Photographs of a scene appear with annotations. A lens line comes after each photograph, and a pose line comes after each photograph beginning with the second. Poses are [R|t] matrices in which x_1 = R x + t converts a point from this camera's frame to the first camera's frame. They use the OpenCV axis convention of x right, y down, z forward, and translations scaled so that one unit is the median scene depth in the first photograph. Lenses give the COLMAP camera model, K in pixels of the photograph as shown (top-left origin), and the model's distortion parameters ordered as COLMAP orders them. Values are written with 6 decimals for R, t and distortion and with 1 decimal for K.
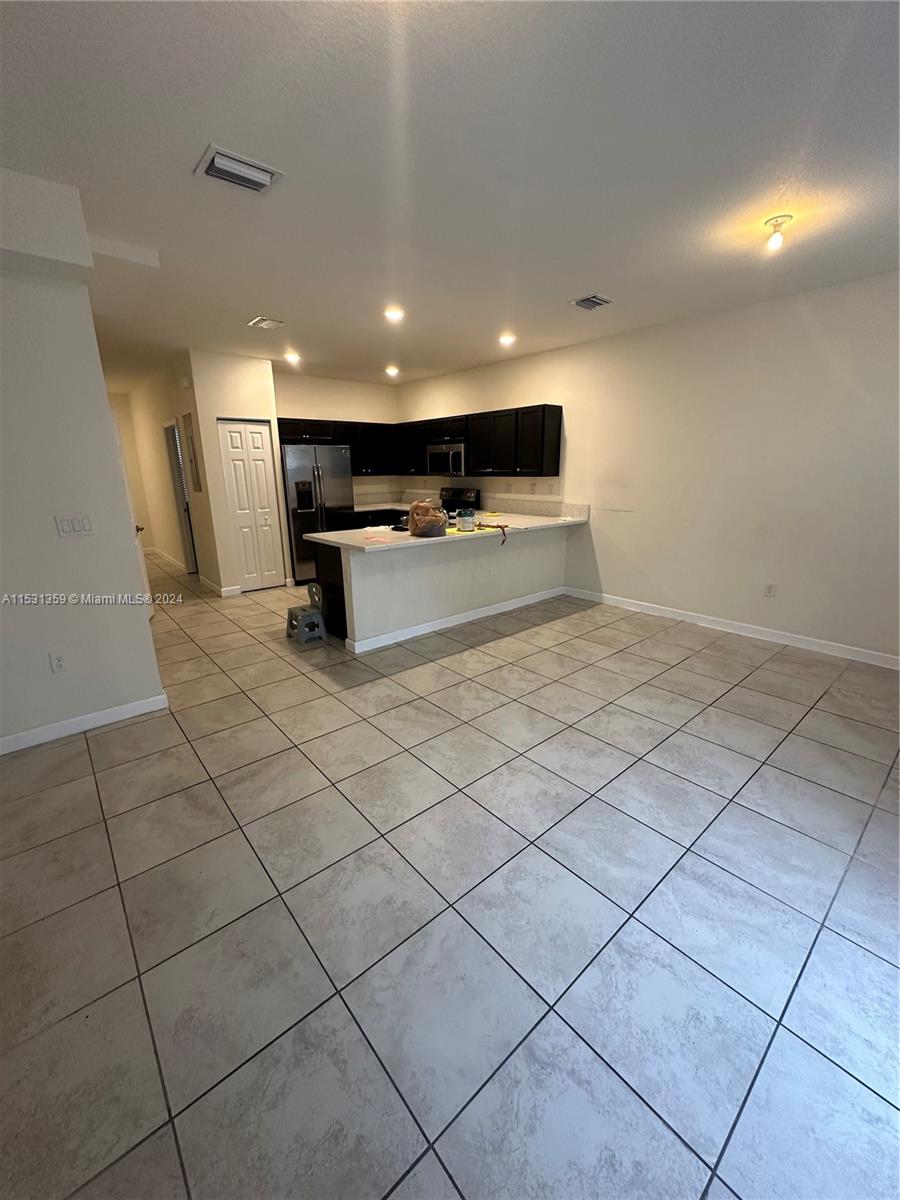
lens RADIAL K [[478.0, 0, 447.6], [0, 478.0, 598.8], [0, 0, 1]] dist [0.000011, -0.000053]
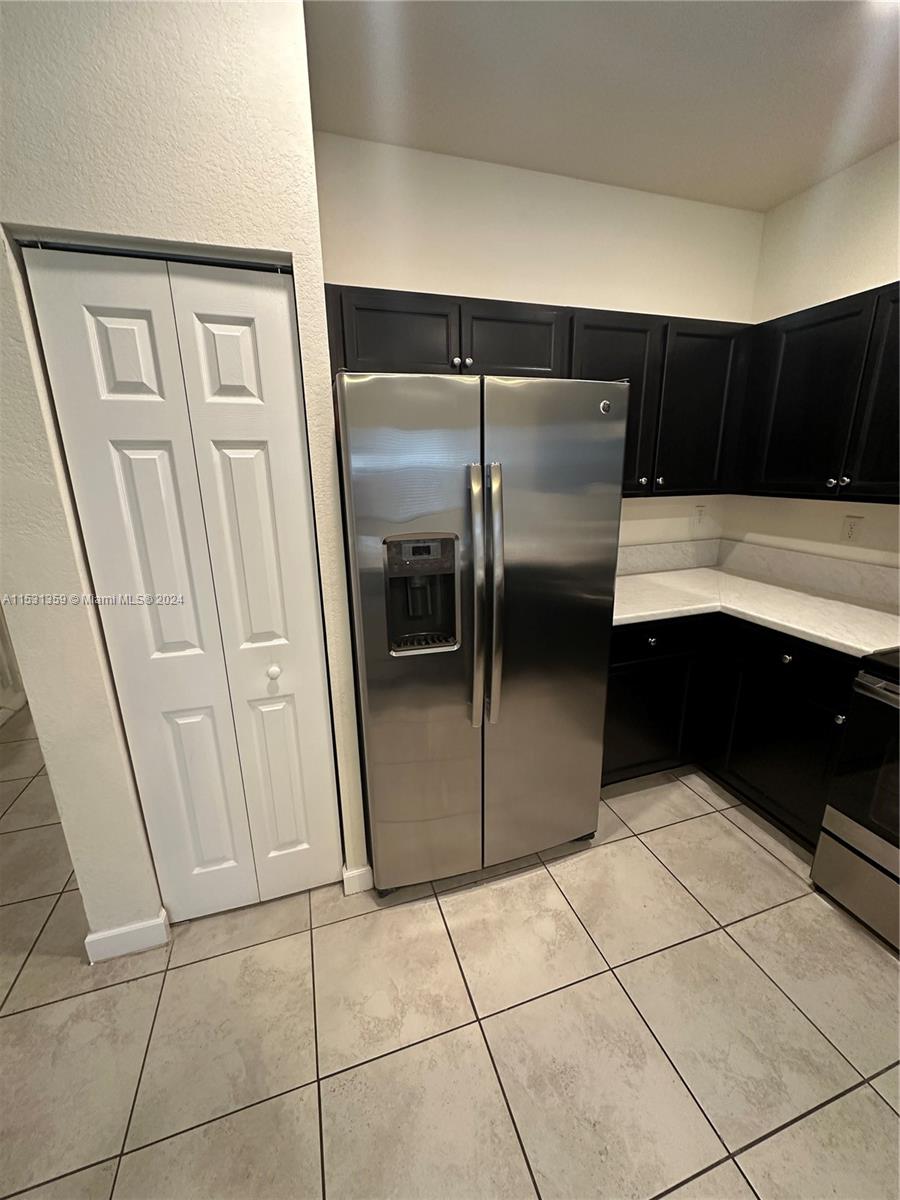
lens RADIAL K [[478.0, 0, 447.5], [0, 478.0, 598.8], [0, 0, 1]] dist [0.000011, -0.000053]
pose [[0.925498, 0.099061, -0.365568, -0.262855], [-0.095998, 0.995026, 0.026595, -0.289693], [0.366384, 0.010480, 0.930405, 1.028441]]
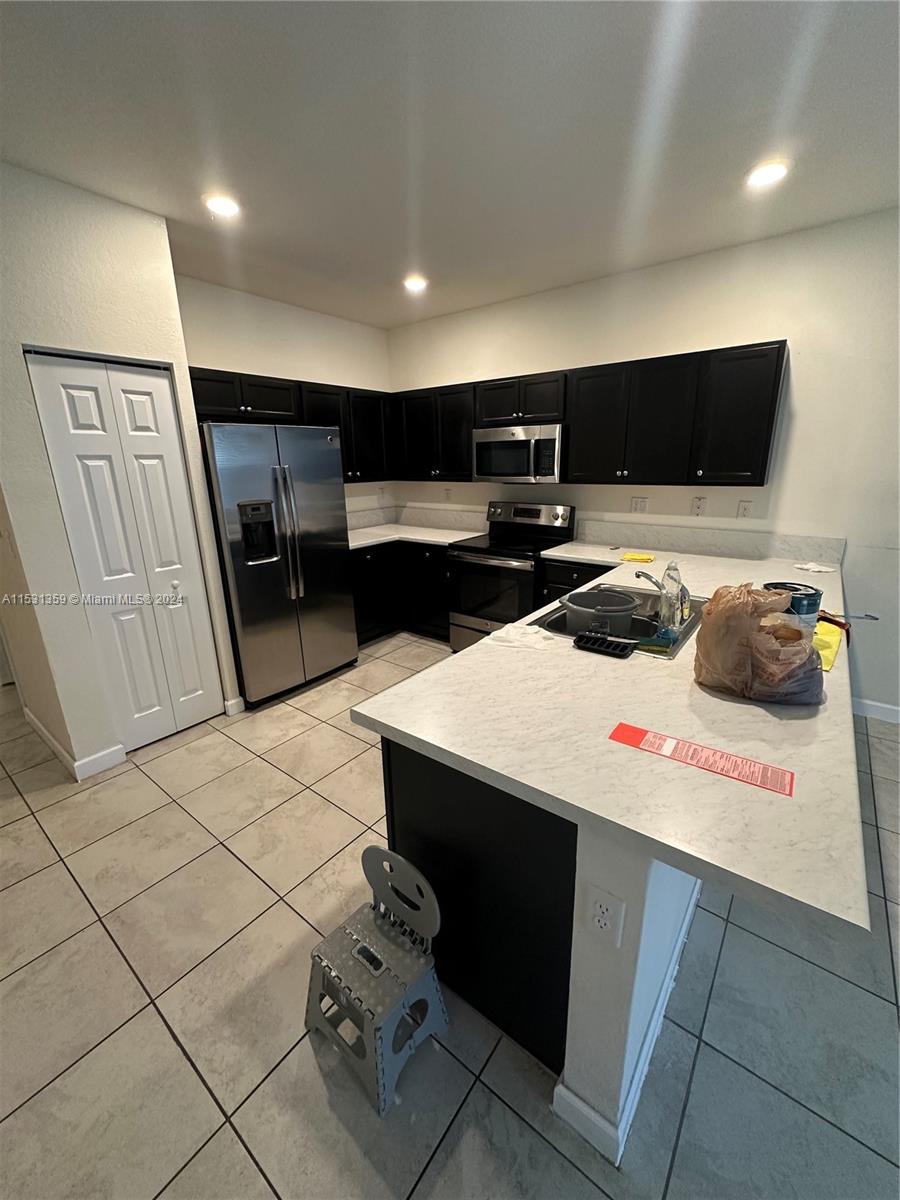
lens RADIAL K [[478.0, 0, 449.6], [0, 478.0, 597.4], [0, 0, 1]] dist [0.000011, -0.000053]
pose [[0.978069, -0.064147, 0.198155, -0.278077], [0.061983, 0.997931, 0.017111, -0.191771], [-0.198843, -0.004453, 0.980021, 0.649658]]
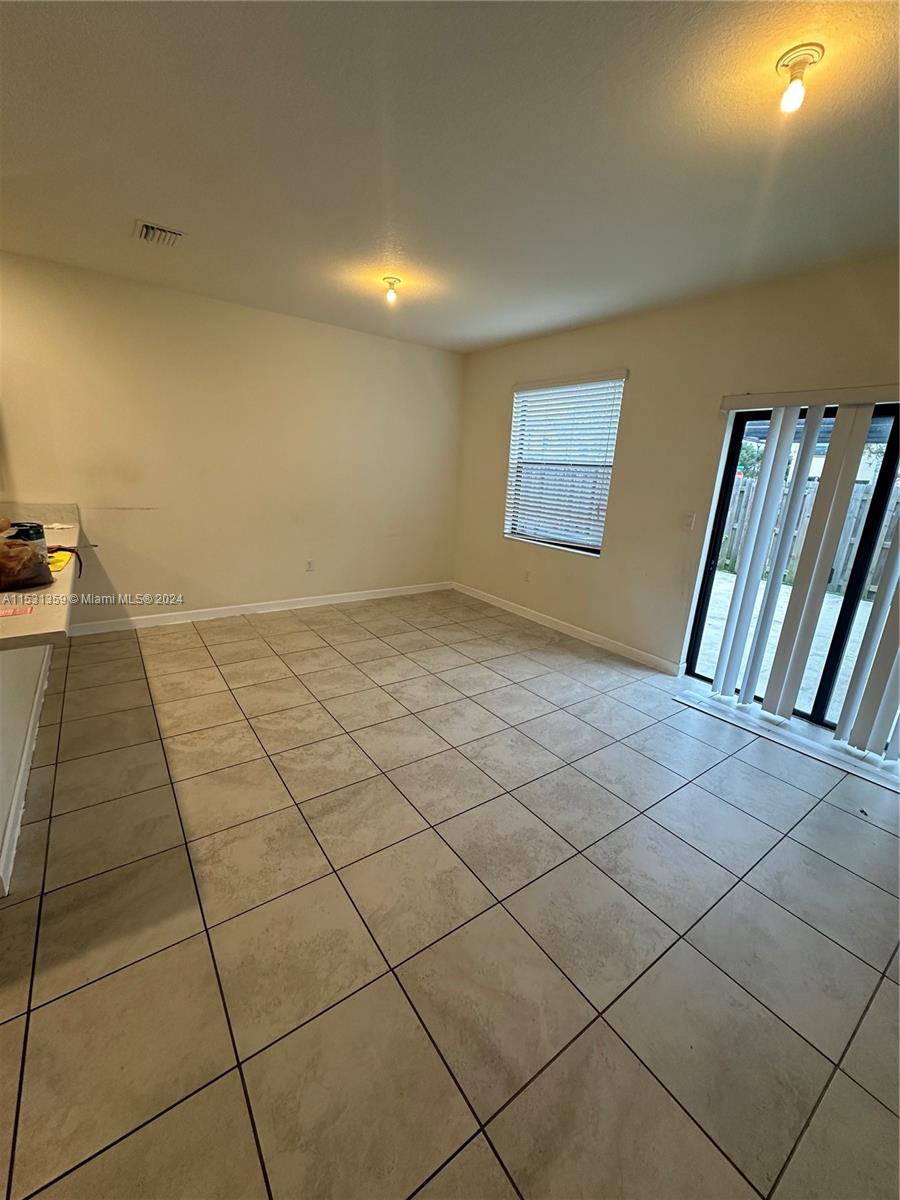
lens RADIAL K [[478.0, 0, 448.3], [0, 478.0, 600.7], [0, 0, 1]] dist [0.000011, -0.000053]
pose [[0.083402, -0.253684, 0.963685, -0.428253], [0.211087, 0.949607, 0.231709, -0.123303], [-0.973903, 0.184096, 0.132749, 0.455285]]
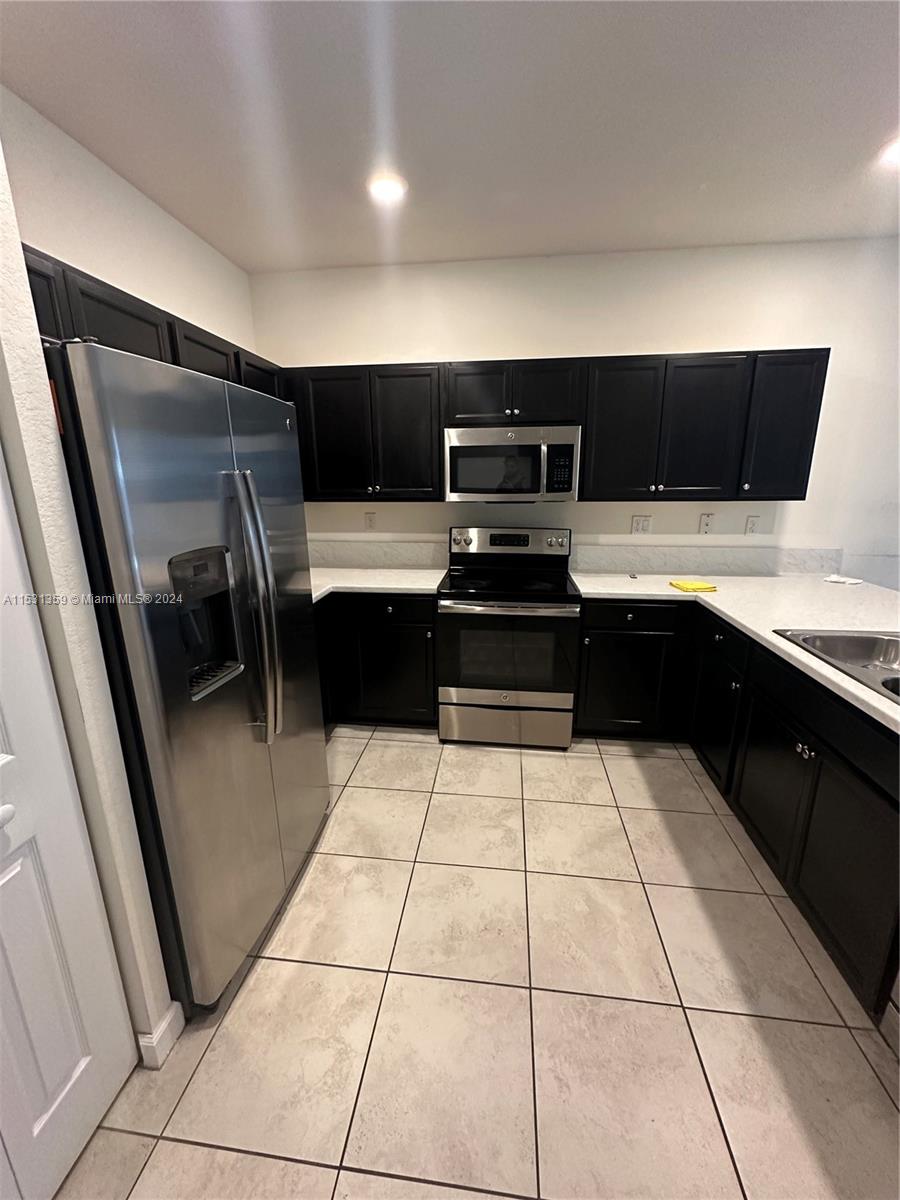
lens RADIAL K [[478.0, 0, 452.1], [0, 478.0, 598.7], [0, 0, 1]] dist [0.000011, -0.000053]
pose [[0.729795, -0.163884, 0.663733, -0.470446], [0.180550, 0.982577, 0.044089, -0.281210], [-0.659394, 0.087661, 0.746669, 1.018327]]
